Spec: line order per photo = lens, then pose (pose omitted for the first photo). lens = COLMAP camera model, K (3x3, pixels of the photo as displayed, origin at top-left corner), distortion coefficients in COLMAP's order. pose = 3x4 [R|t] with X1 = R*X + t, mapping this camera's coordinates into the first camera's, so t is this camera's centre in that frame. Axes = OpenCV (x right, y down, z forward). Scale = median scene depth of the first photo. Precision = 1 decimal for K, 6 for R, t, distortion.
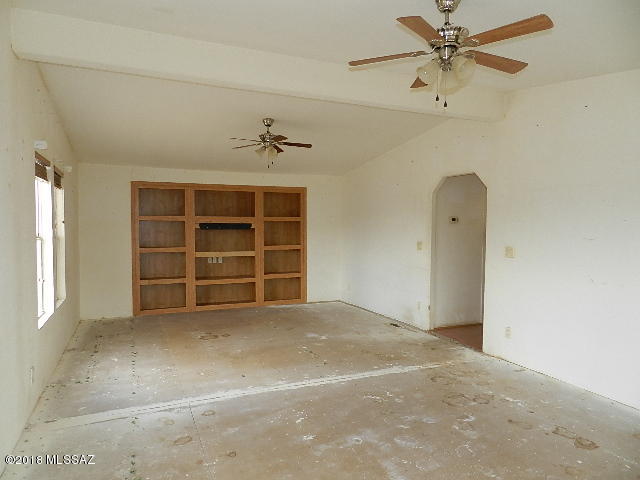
lens RADIAL K [[428.5, 0, 320.0], [0, 428.5, 240.0], [0, 0, 1]] dist [0.005285, -0.004780]
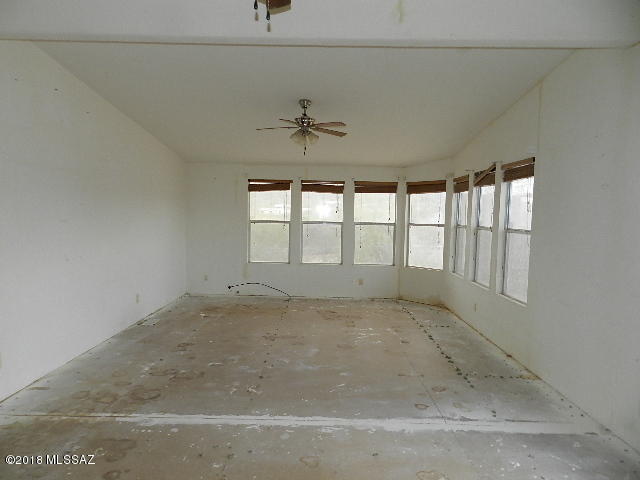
lens RADIAL K [[428.5, 0, 320.0], [0, 428.5, 240.0], [0, 0, 1]] dist [0.005285, -0.004780]
pose [[-0.910850, -0.052776, 0.409349, -0.394031], [-0.012529, 0.994870, 0.100387, -0.071373], [-0.412547, 0.086309, -0.906838, 1.793352]]
